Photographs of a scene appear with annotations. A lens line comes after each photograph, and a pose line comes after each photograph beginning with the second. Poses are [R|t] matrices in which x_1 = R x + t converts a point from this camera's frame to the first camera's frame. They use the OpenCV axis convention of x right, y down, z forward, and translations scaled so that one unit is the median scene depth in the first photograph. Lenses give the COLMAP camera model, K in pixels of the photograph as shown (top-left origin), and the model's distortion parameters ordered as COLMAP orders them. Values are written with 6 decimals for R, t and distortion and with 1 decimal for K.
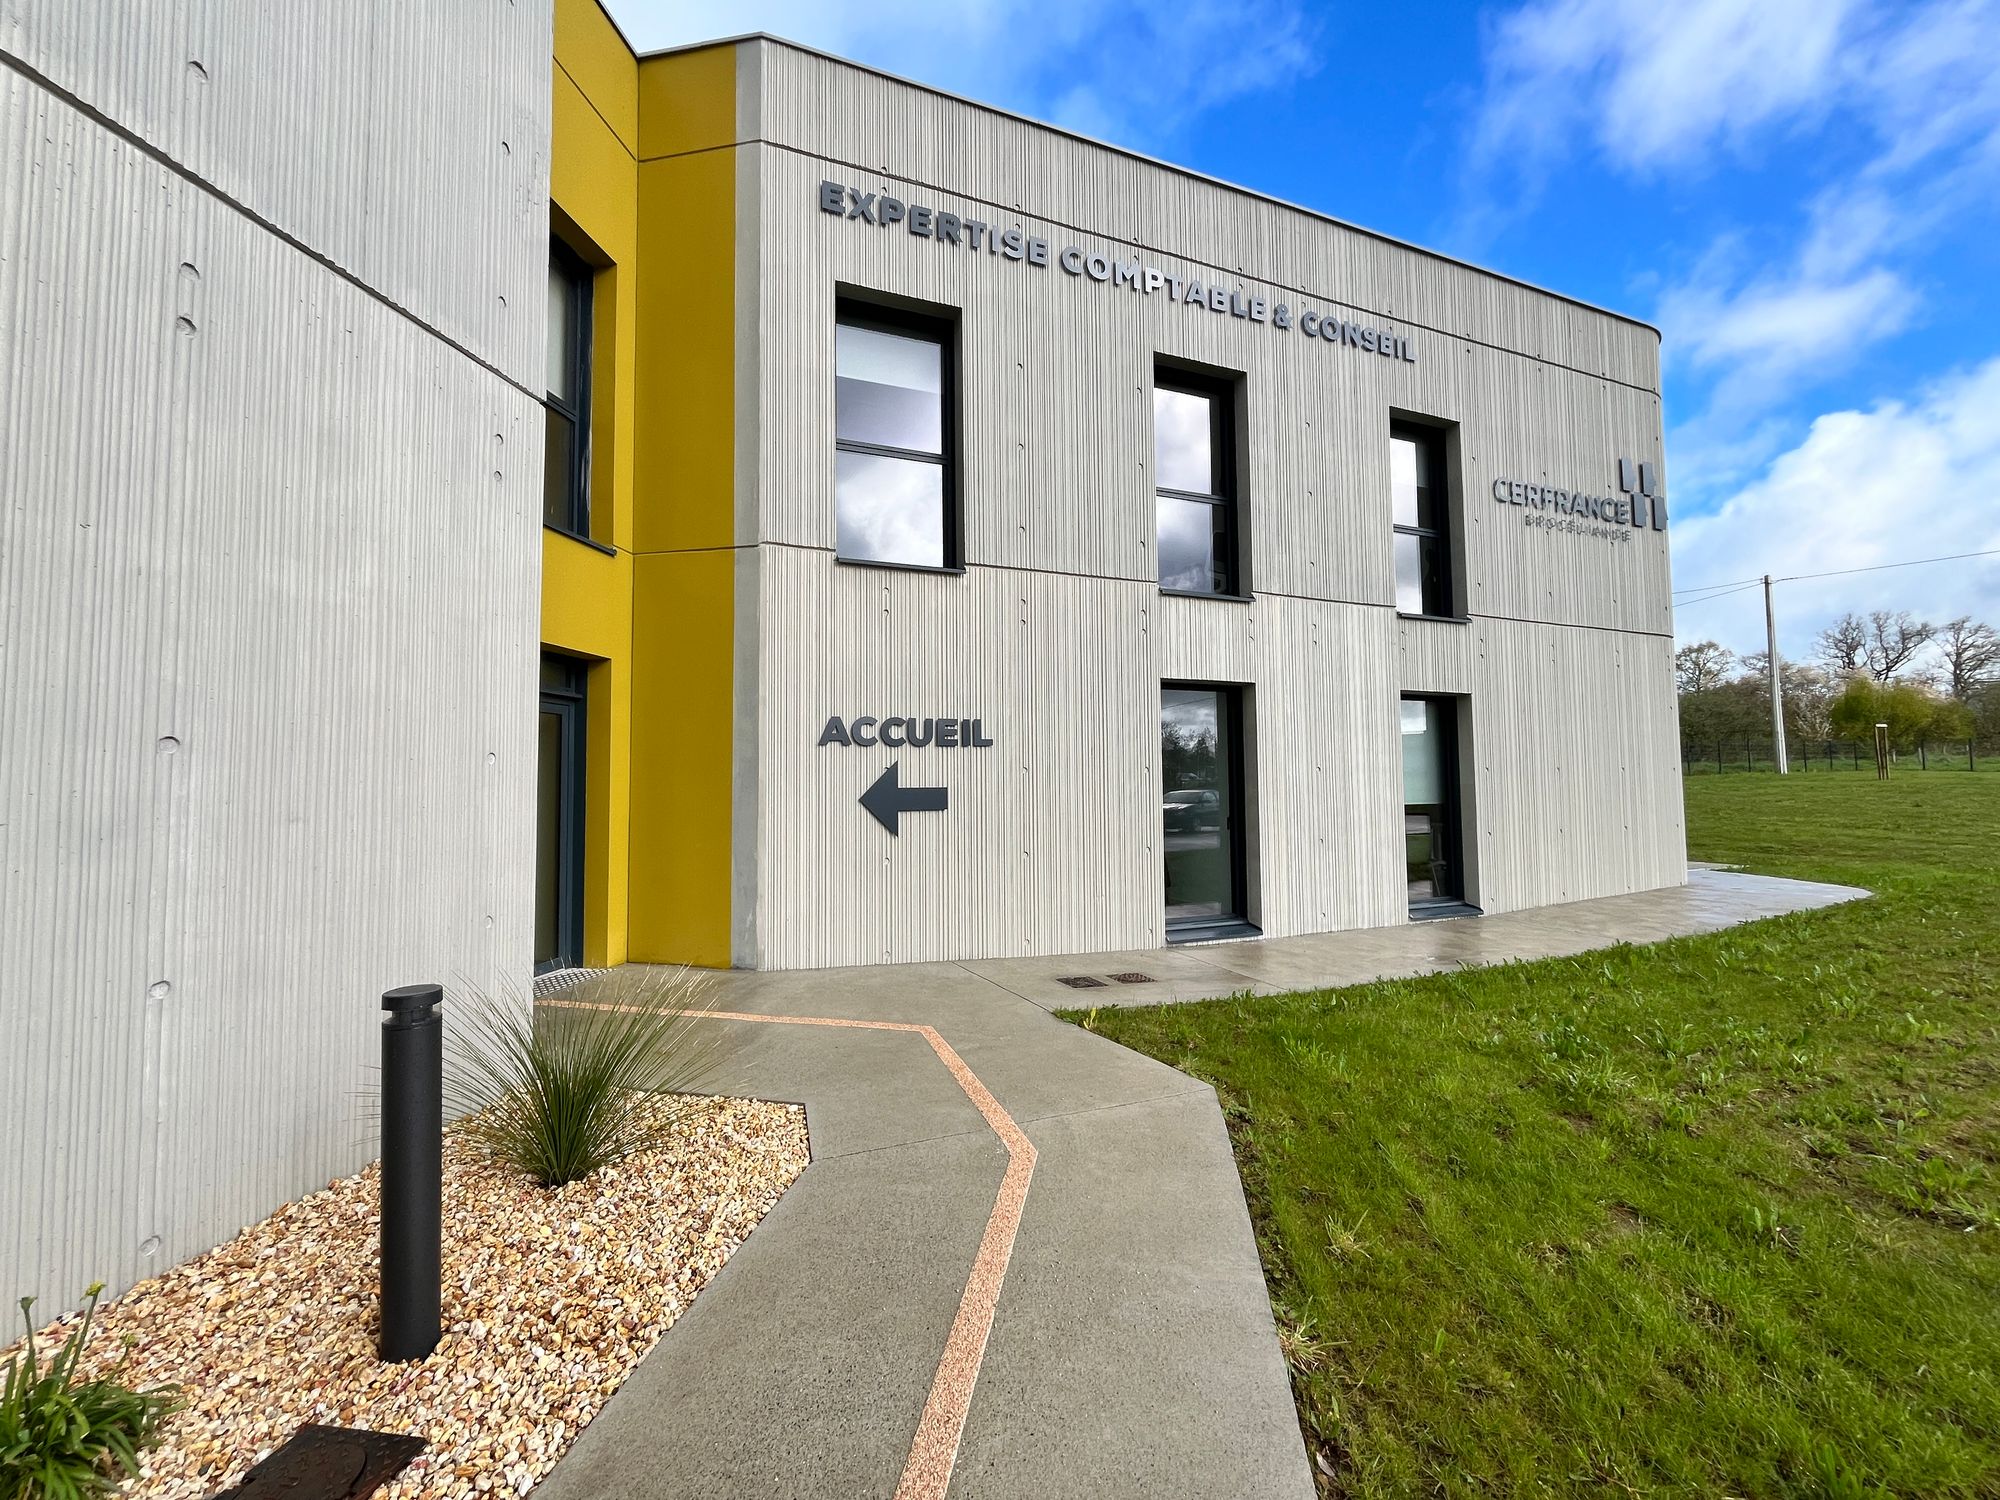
lens RADIAL K [[804.4, 0, 975.2], [0, 804.4, 751.8], [0, 0, 1]] dist [-0.001941, -0.000074]
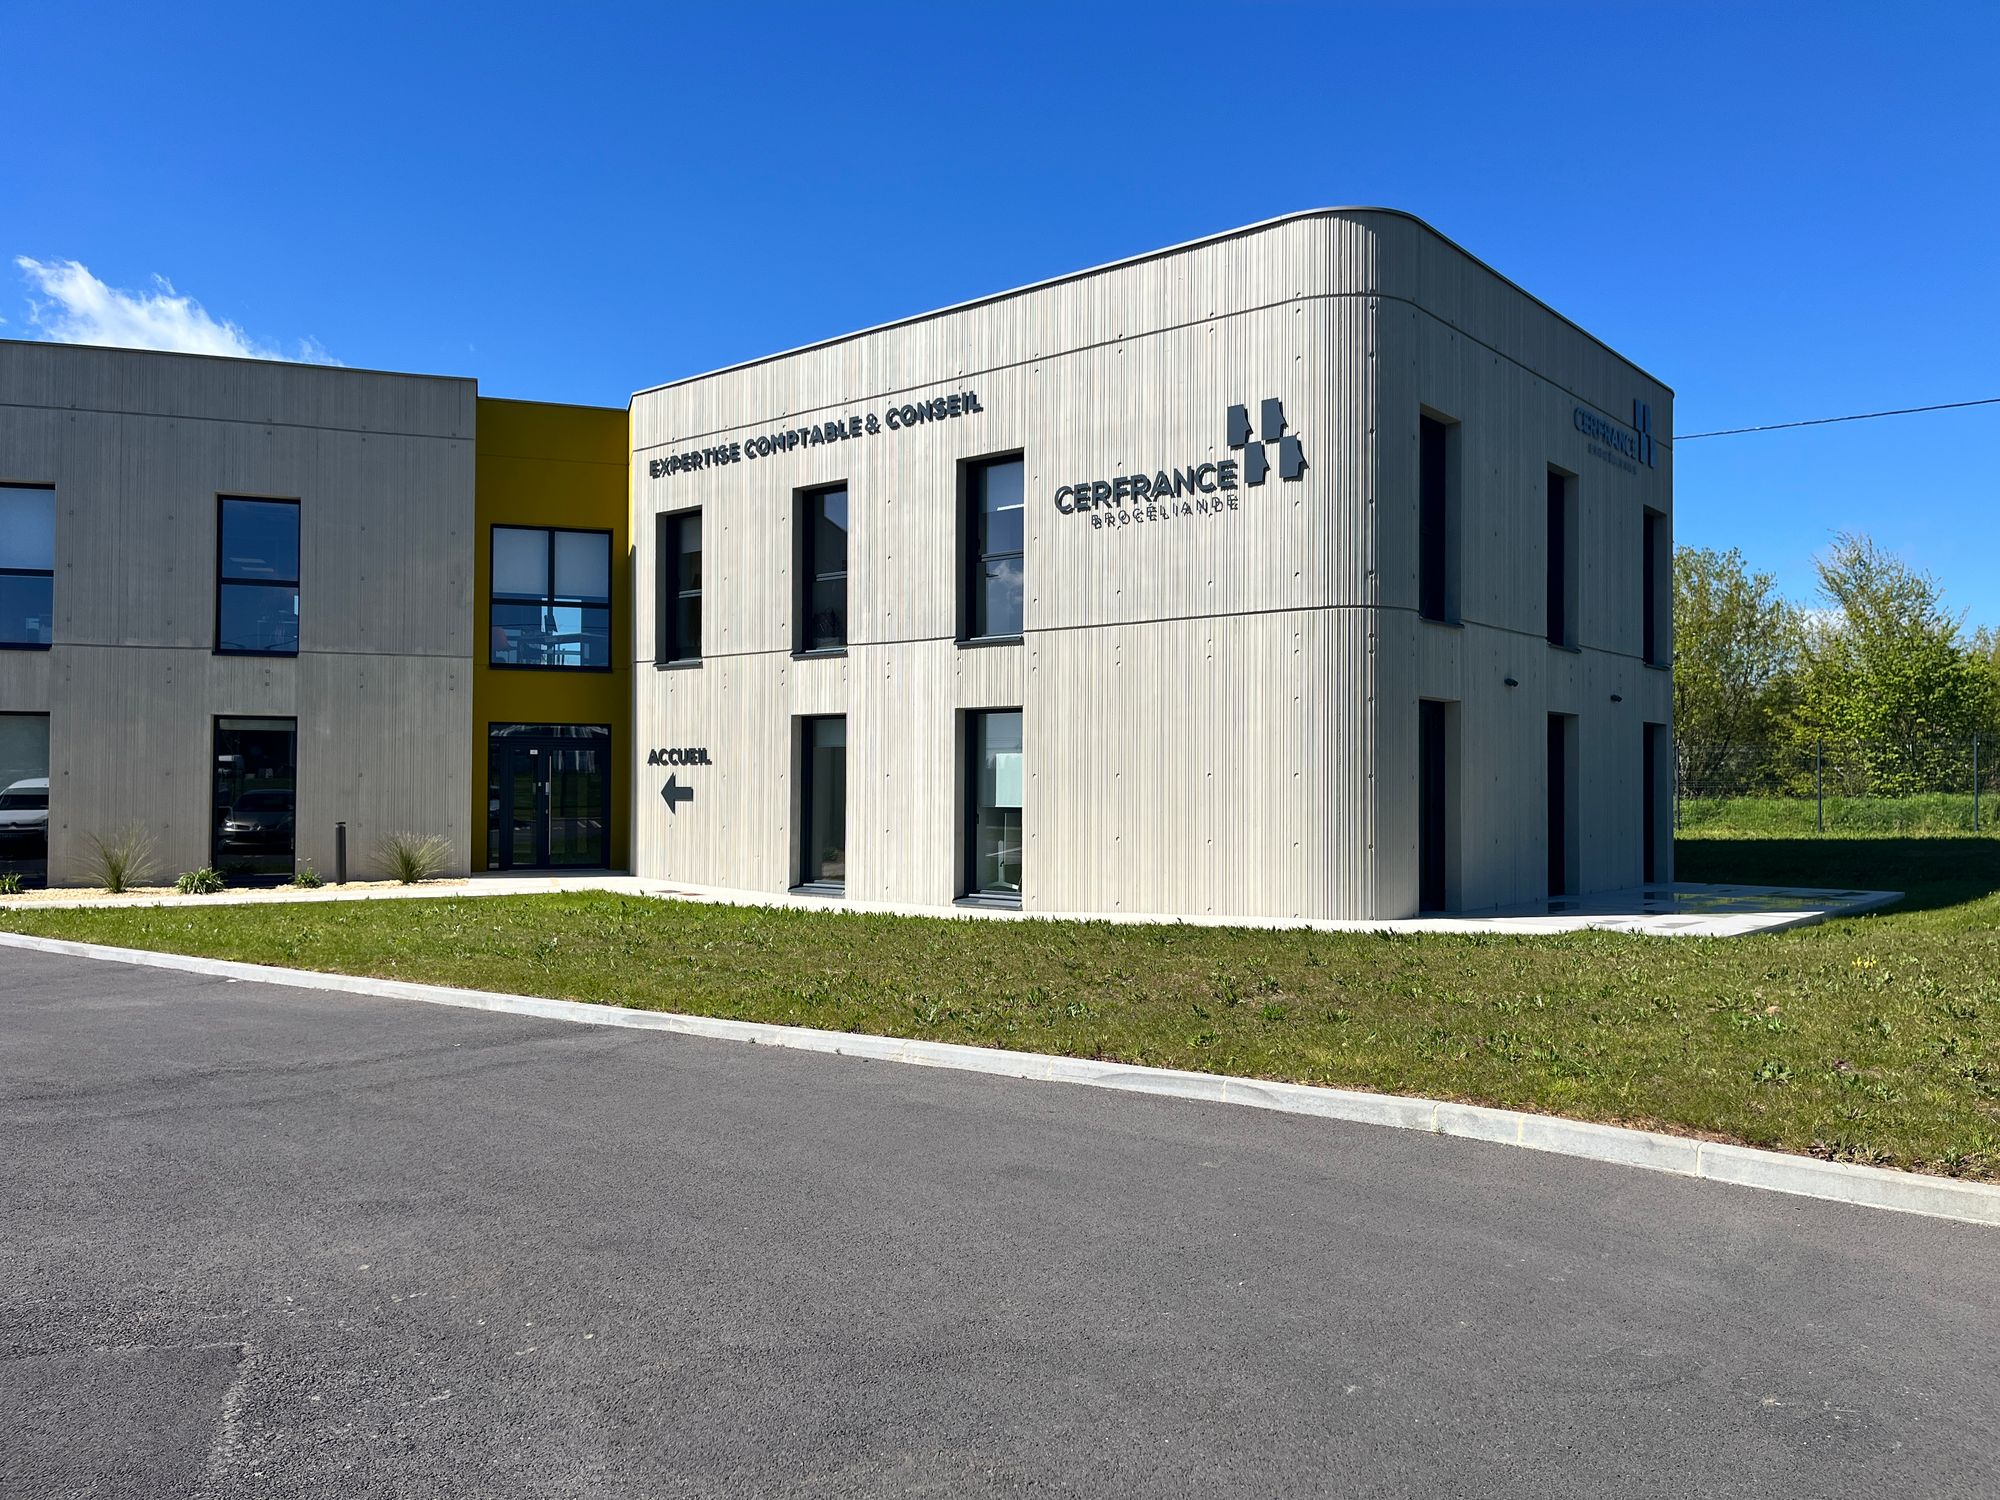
lens RADIAL K [[1520.8, 0, 1000.0], [0, 1520.8, 750.0], [0, 0, 1]] dist [0.088576, -0.000236]
pose [[0.461976, -0.004835, -0.886879, 3.174891], [0.034629, 0.999321, 0.012591, -0.055035], [0.886216, -0.036529, 0.461830, 0.049176]]
